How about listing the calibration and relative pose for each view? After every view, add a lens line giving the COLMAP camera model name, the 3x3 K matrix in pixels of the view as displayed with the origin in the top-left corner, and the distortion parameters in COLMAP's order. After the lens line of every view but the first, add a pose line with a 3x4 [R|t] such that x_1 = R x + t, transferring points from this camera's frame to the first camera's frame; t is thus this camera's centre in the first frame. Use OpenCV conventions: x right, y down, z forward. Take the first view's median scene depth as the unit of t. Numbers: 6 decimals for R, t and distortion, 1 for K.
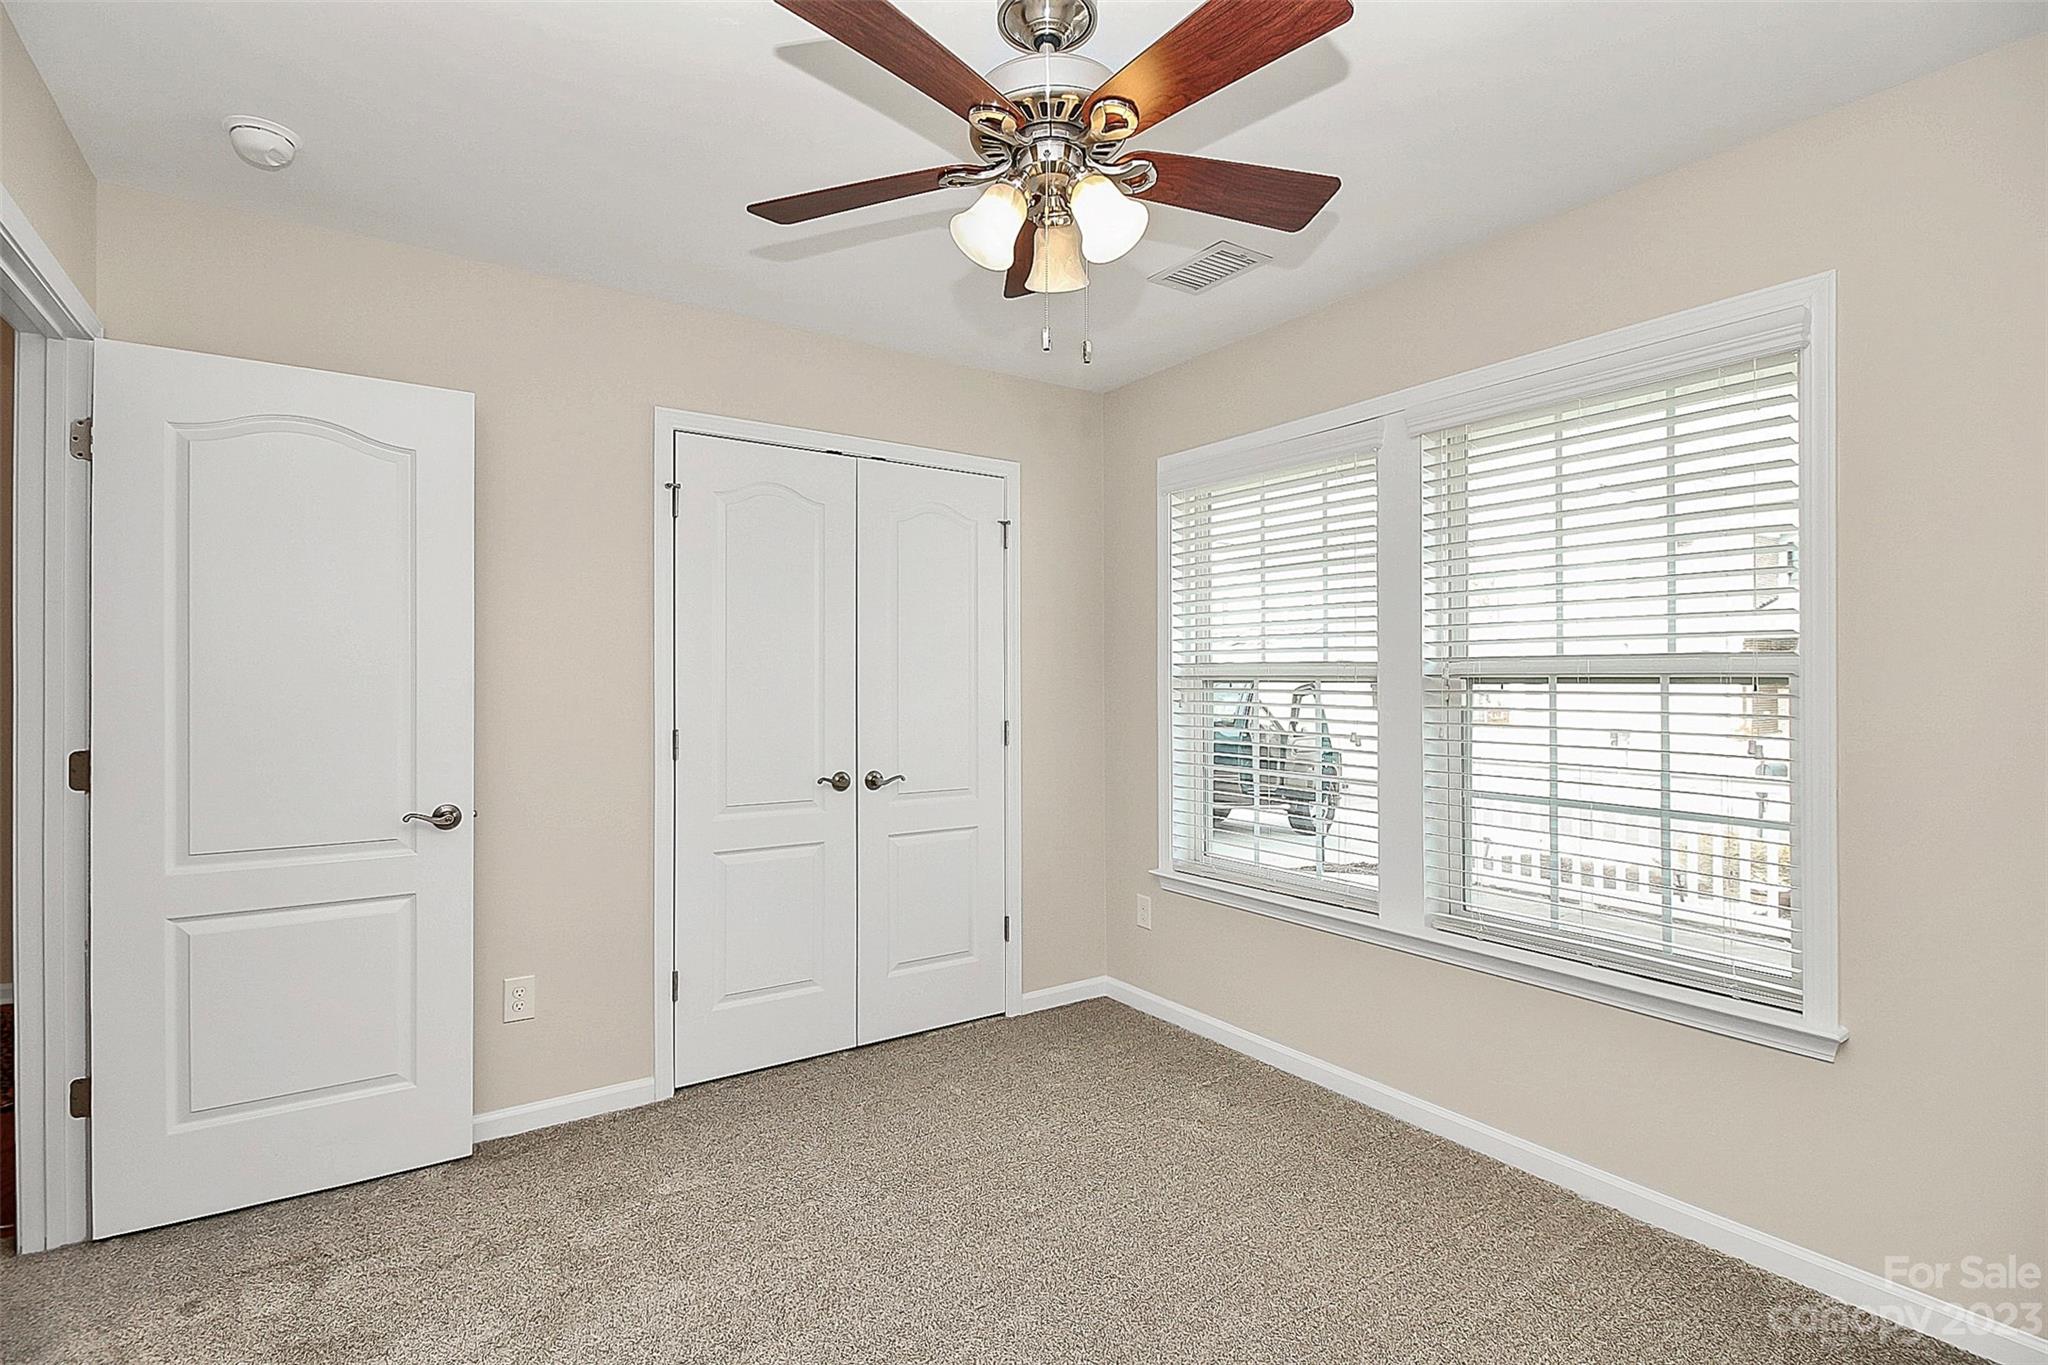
lens RADIAL K [[968.1, 0, 1005.6], [0, 968.1, 668.5], [0, 0, 1]] dist [-0.000820, -0.000472]
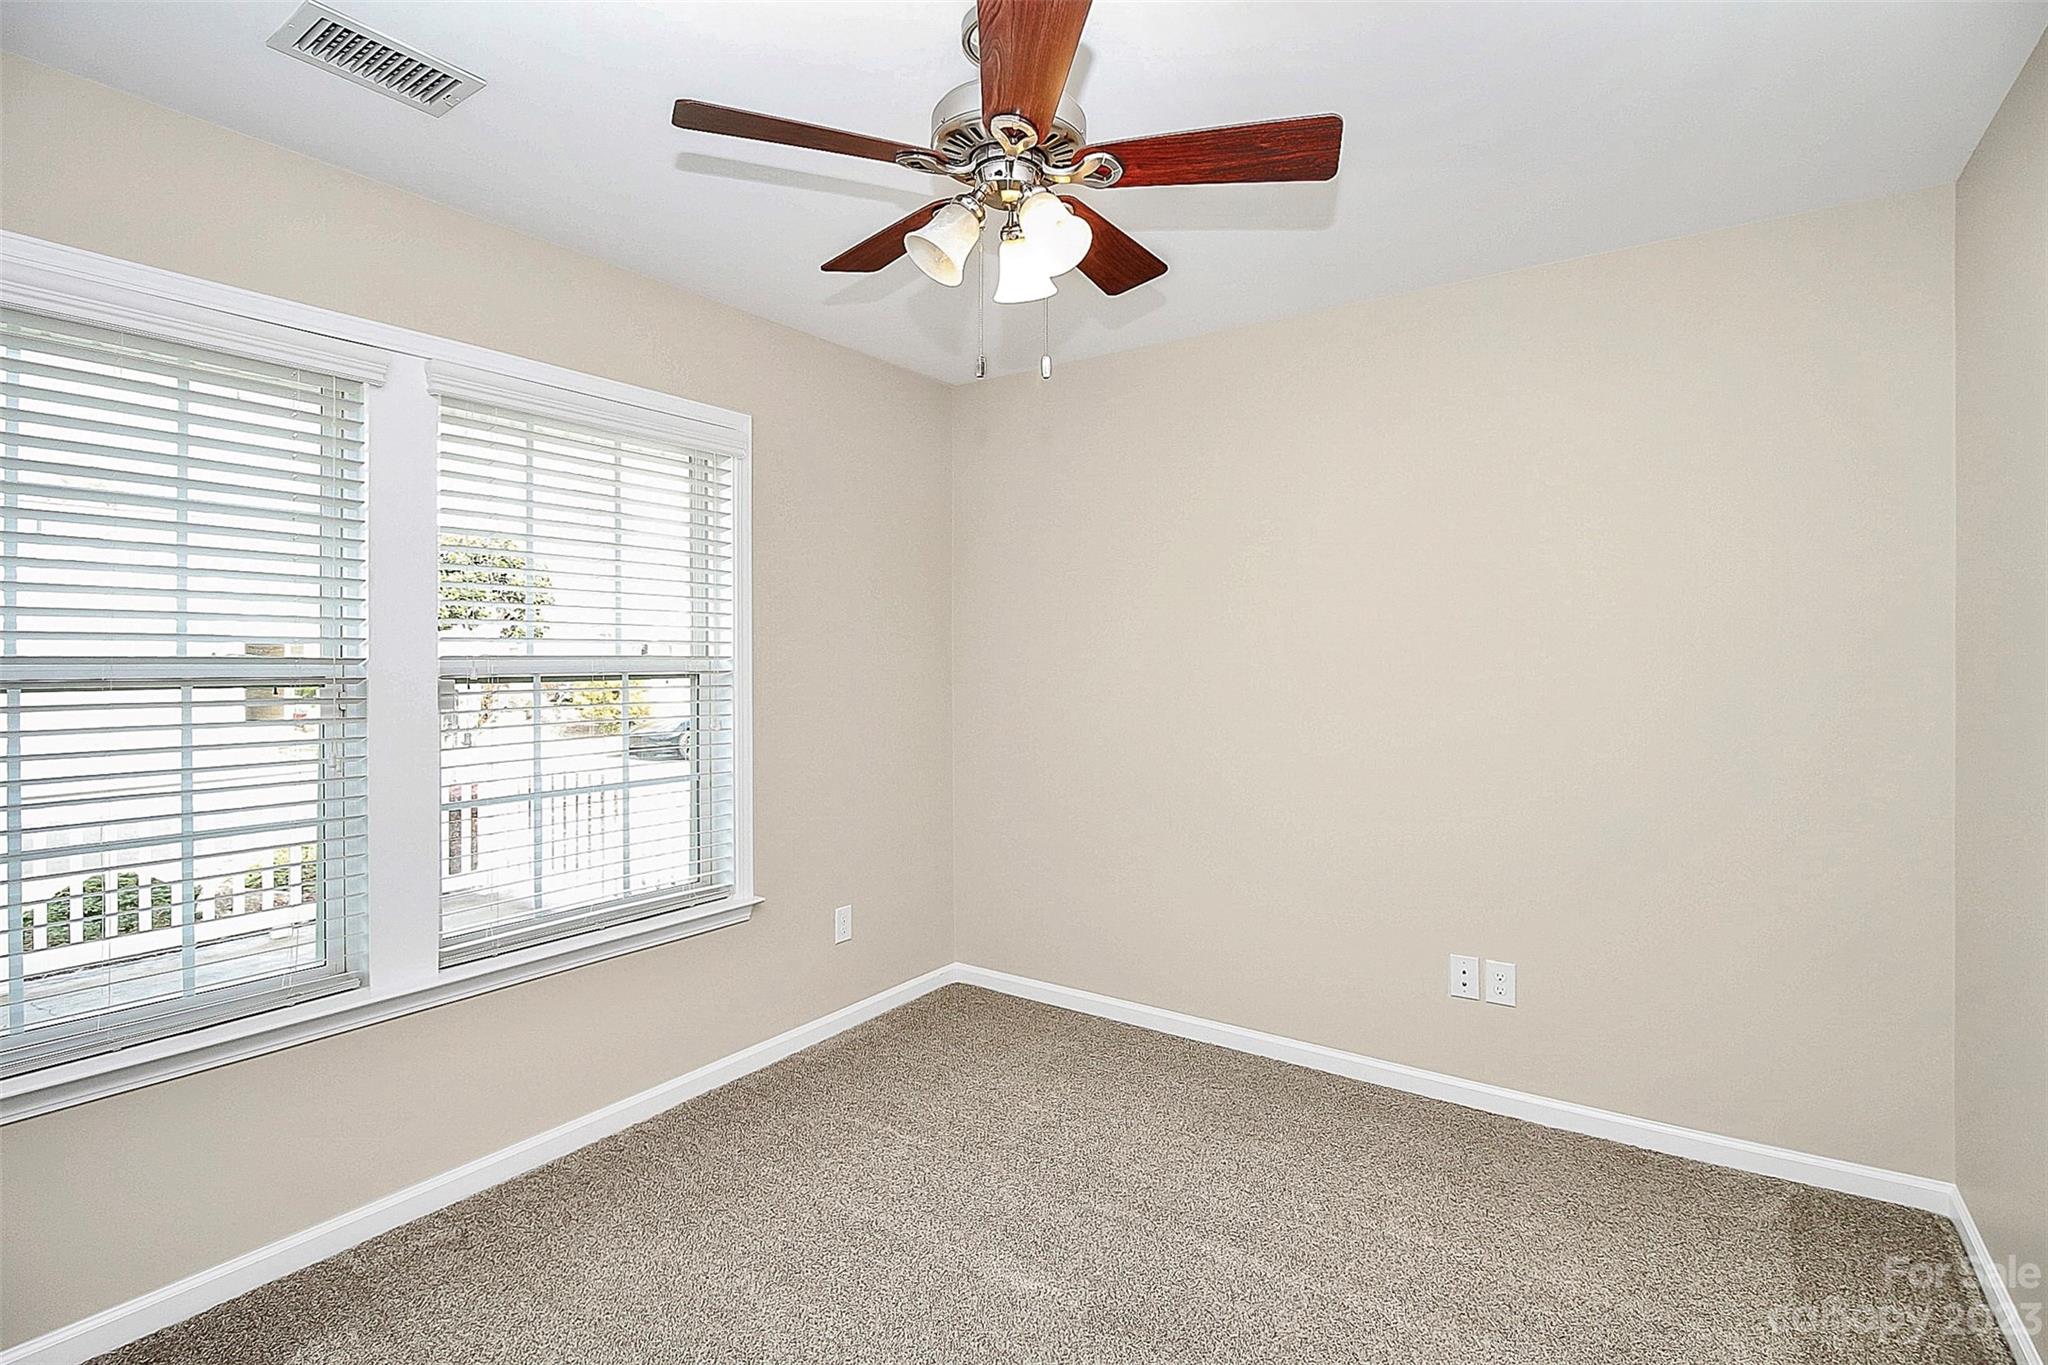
lens RADIAL K [[968.1, 0, 1005.6], [0, 968.1, 668.5], [0, 0, 1]] dist [-0.000820, -0.000472]
pose [[-0.351998, 0.011204, 0.935934, -0.594104], [0.011230, 0.999907, -0.007747, 0.014510], [-0.935933, 0.007784, -0.352091, 0.905399]]
